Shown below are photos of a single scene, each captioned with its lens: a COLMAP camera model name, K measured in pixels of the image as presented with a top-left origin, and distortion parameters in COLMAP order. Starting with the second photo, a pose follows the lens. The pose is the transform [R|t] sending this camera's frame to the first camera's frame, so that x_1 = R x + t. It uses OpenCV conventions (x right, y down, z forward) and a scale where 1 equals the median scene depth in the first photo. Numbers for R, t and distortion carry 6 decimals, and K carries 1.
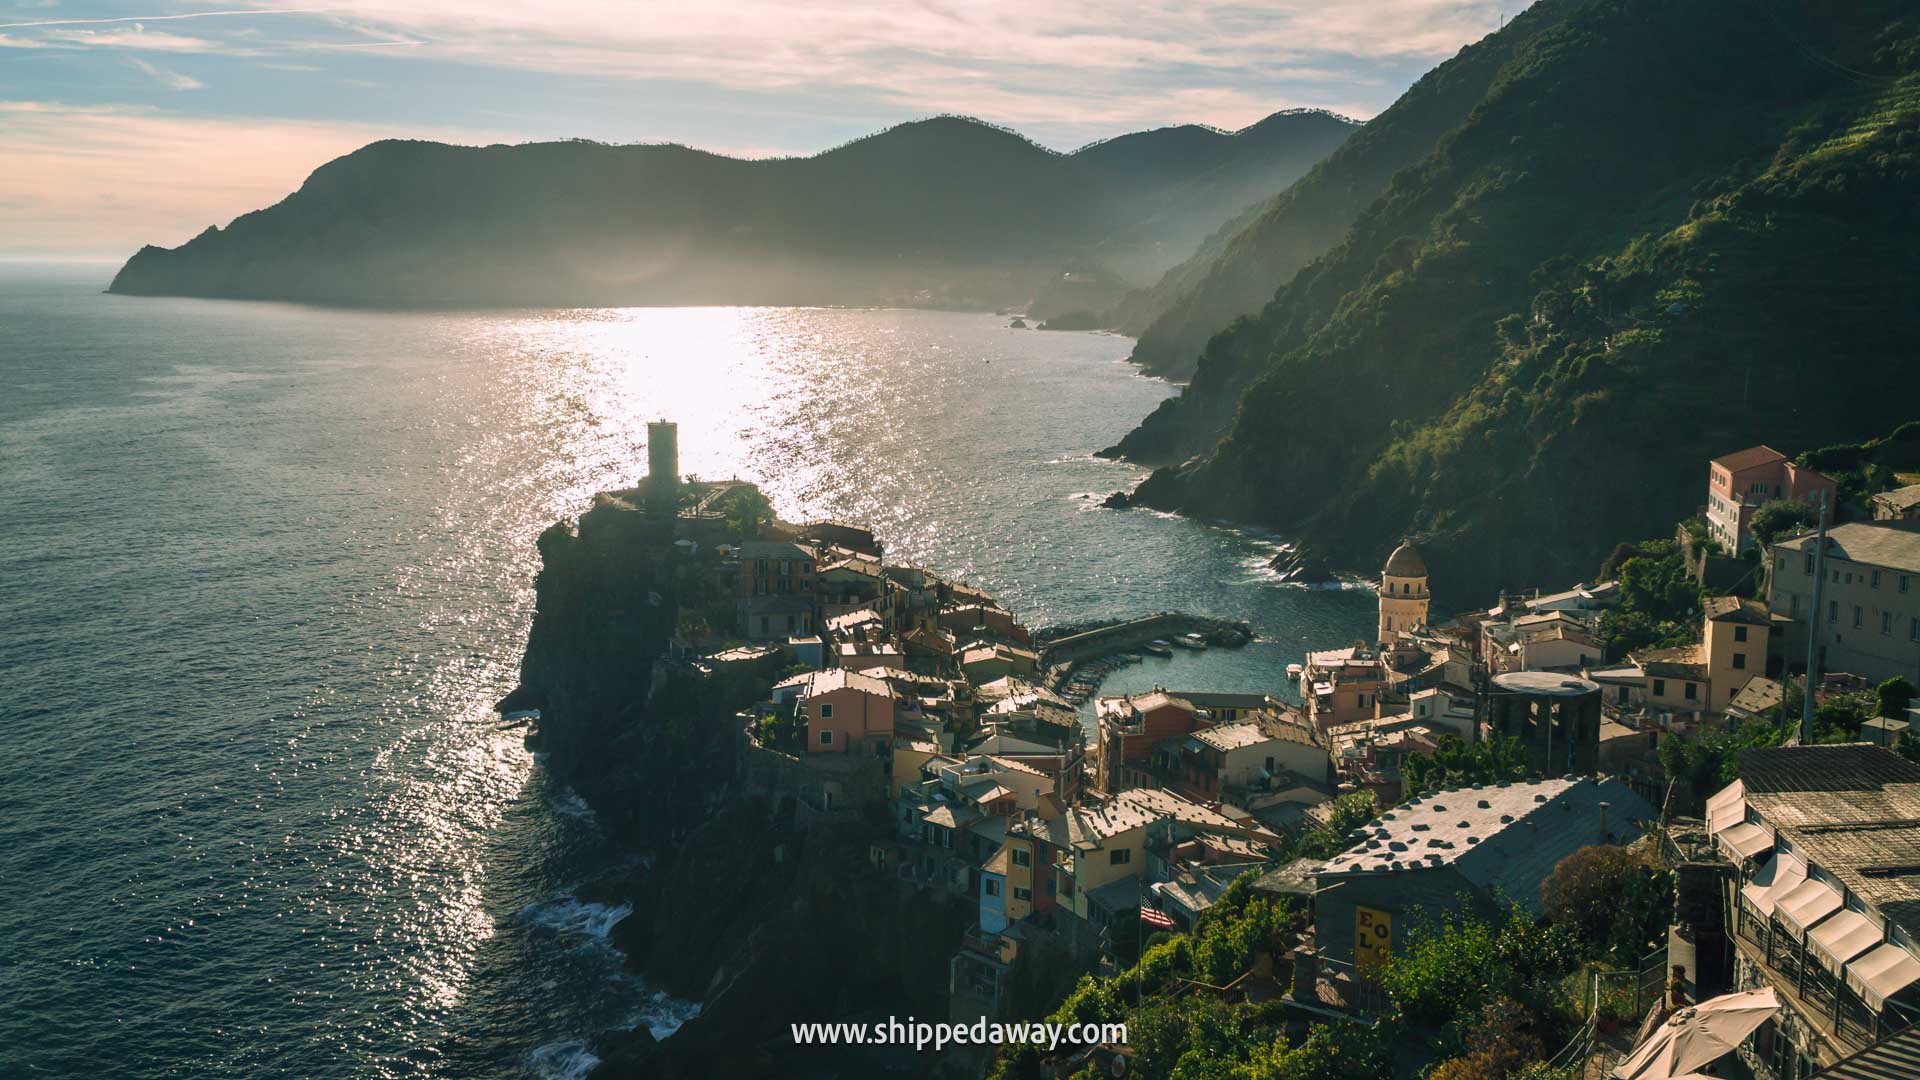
lens RADIAL K [[2052.8, 0, 960.0], [0, 2052.8, 540.0], [0, 0, 1]] dist [0.115084, -0.111097]
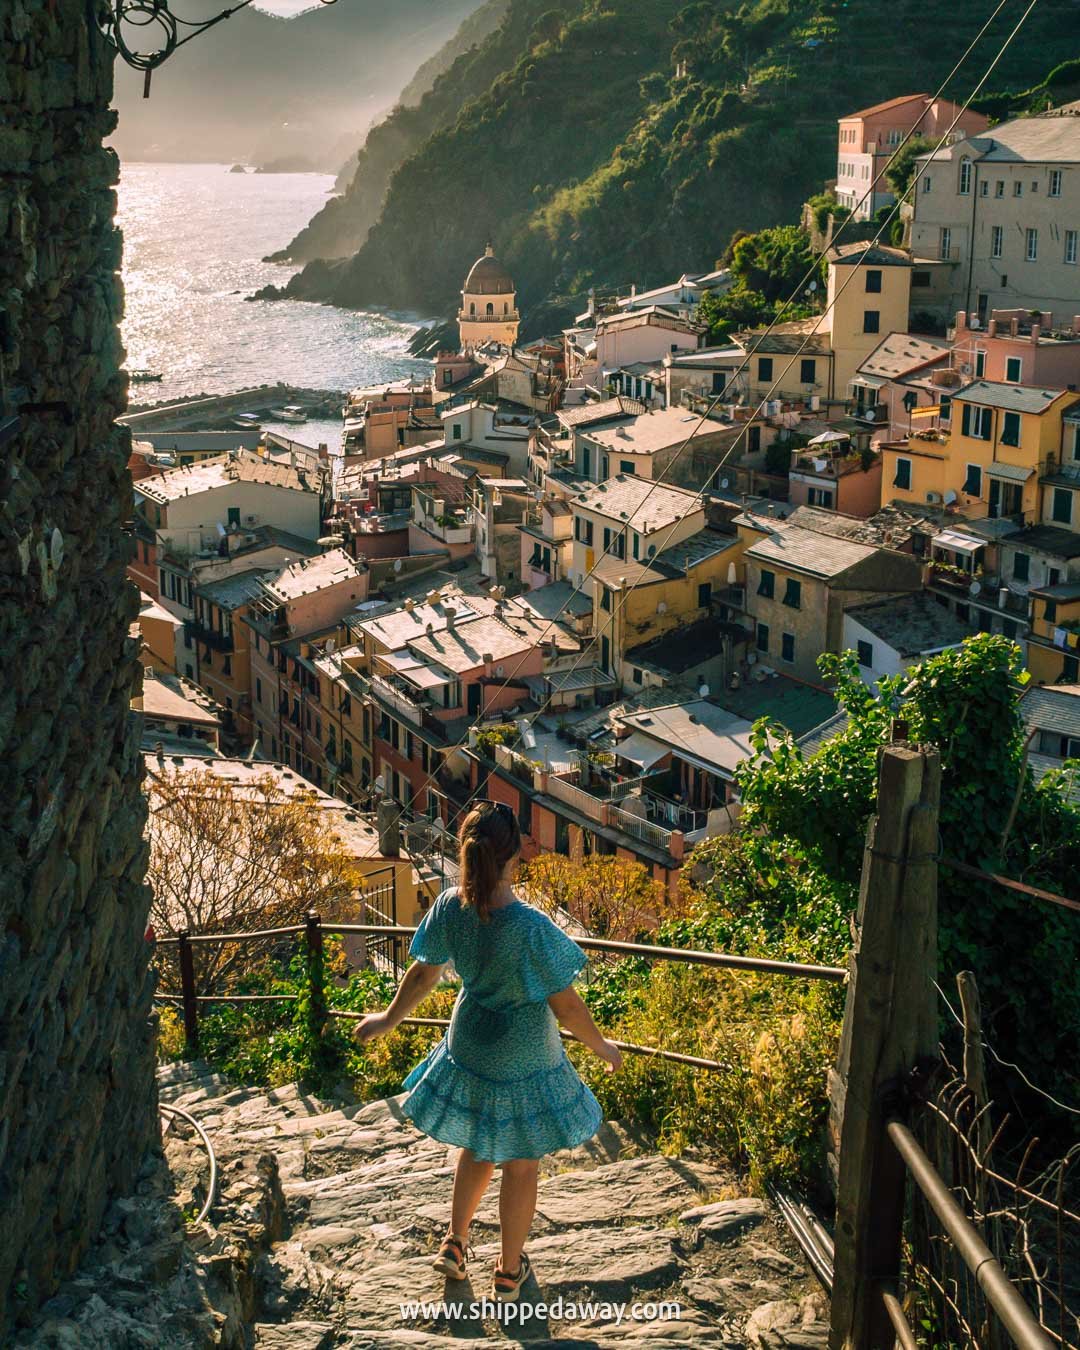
lens RADIAL K [[1711.8, 0, 540.0], [0, 1711.8, 675.0], [0, 0, 1]] dist [-0.022191, 0.082871]
pose [[0.985652, -0.073853, 0.151776, 0.140629], [0.048227, 0.984934, 0.166069, 0.061616], [-0.161754, -0.156366, 0.974364, 0.367288]]
